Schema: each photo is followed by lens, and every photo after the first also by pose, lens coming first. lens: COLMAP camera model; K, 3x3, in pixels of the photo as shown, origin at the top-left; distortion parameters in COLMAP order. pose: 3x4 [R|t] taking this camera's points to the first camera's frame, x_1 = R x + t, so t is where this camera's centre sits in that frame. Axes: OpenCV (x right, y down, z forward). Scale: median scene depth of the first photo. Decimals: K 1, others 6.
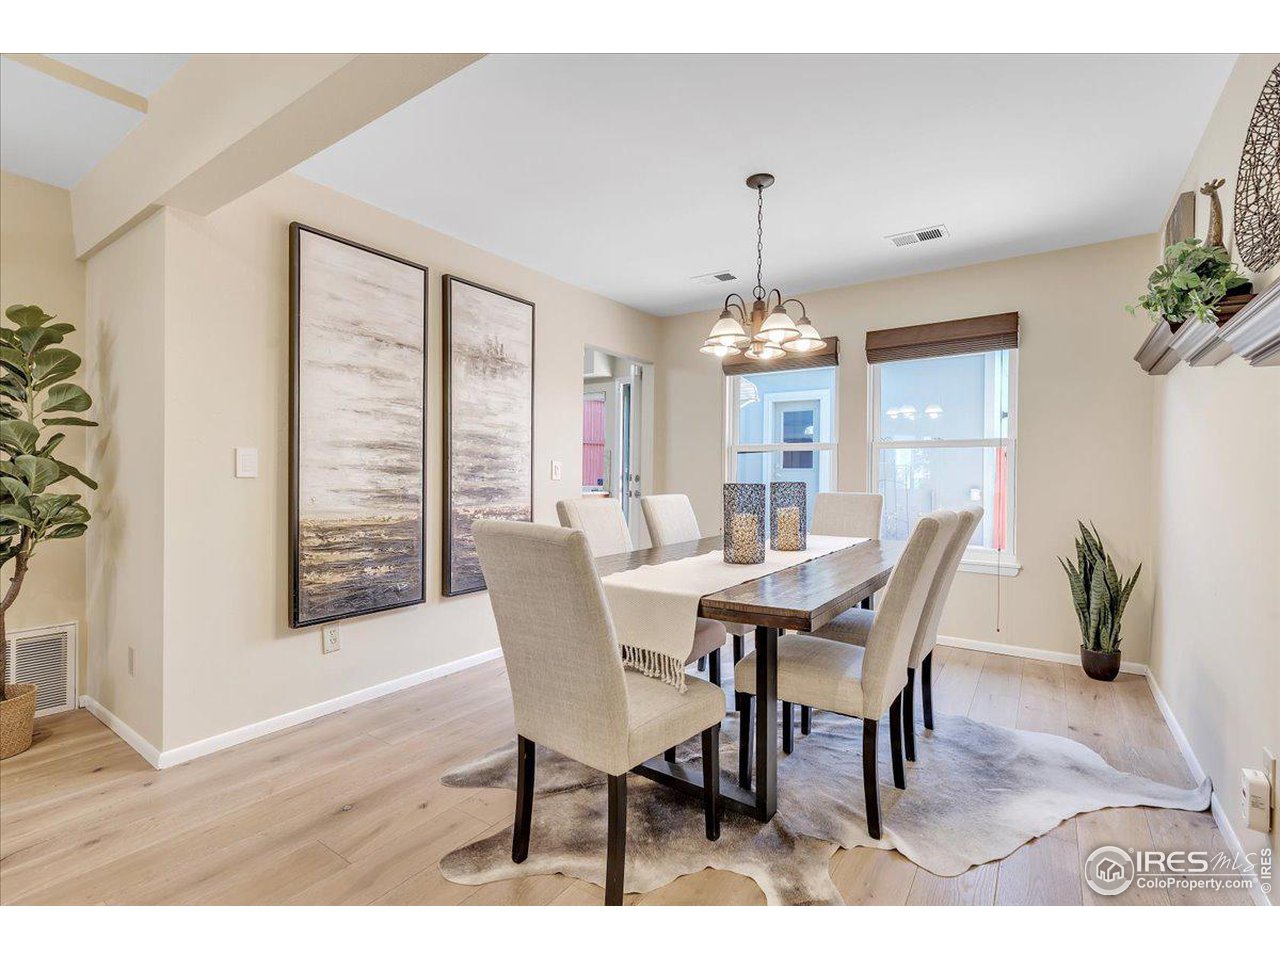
lens RADIAL K [[596.9, 0, 639.8], [0, 596.9, 481.5], [0, 0, 1]] dist [0.006415, 0.000405]
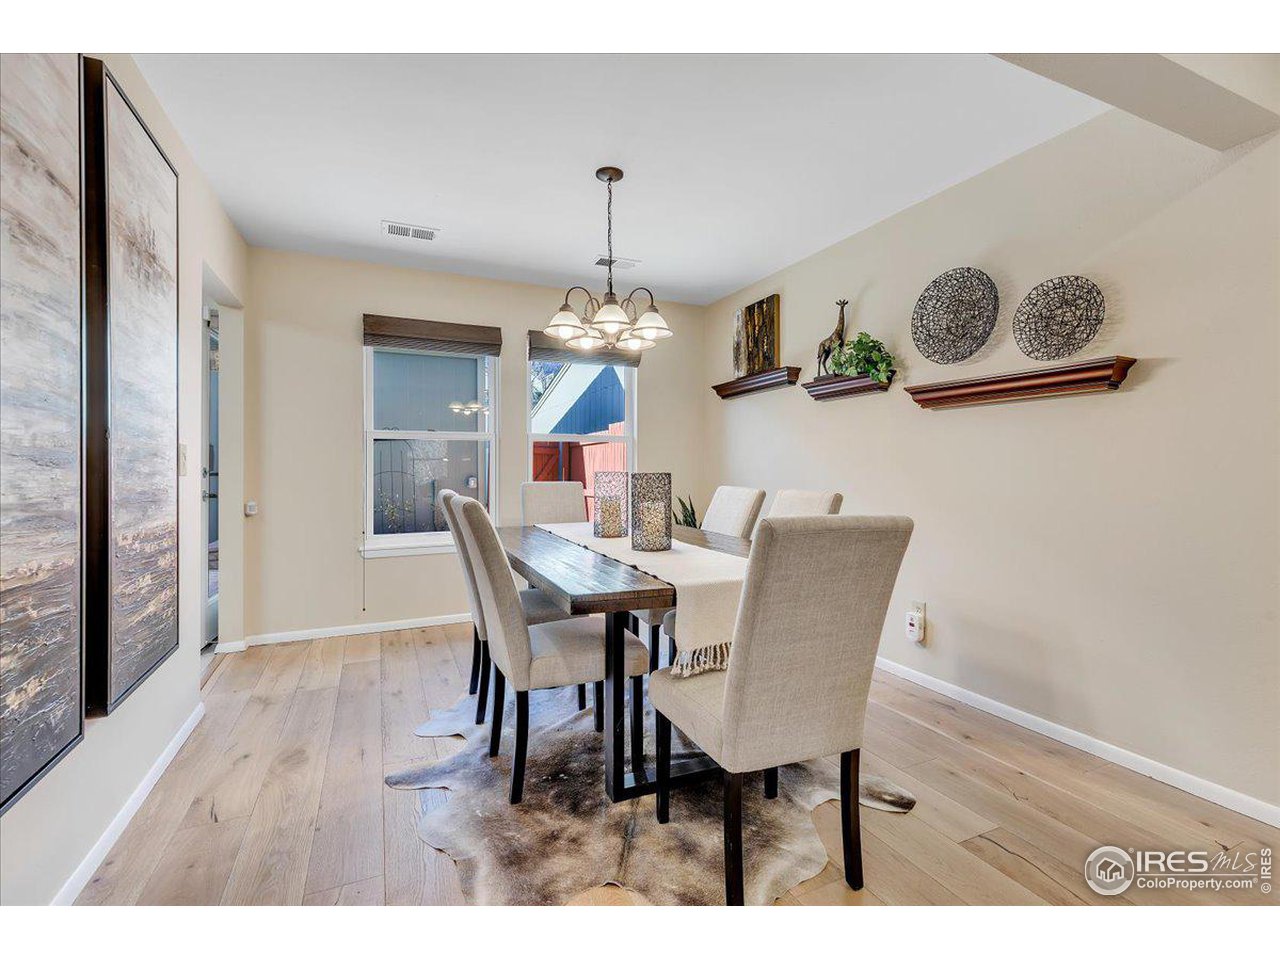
lens RADIAL K [[596.9, 0, 642.0], [0, 596.9, 466.5], [0, 0, 1]] dist [0.006415, 0.000405]
pose [[0.501563, -0.007170, 0.865092, -0.647481], [0.016023, 0.999871, -0.001002, -0.005411], [-0.864973, 0.014364, 0.501613, 0.449199]]
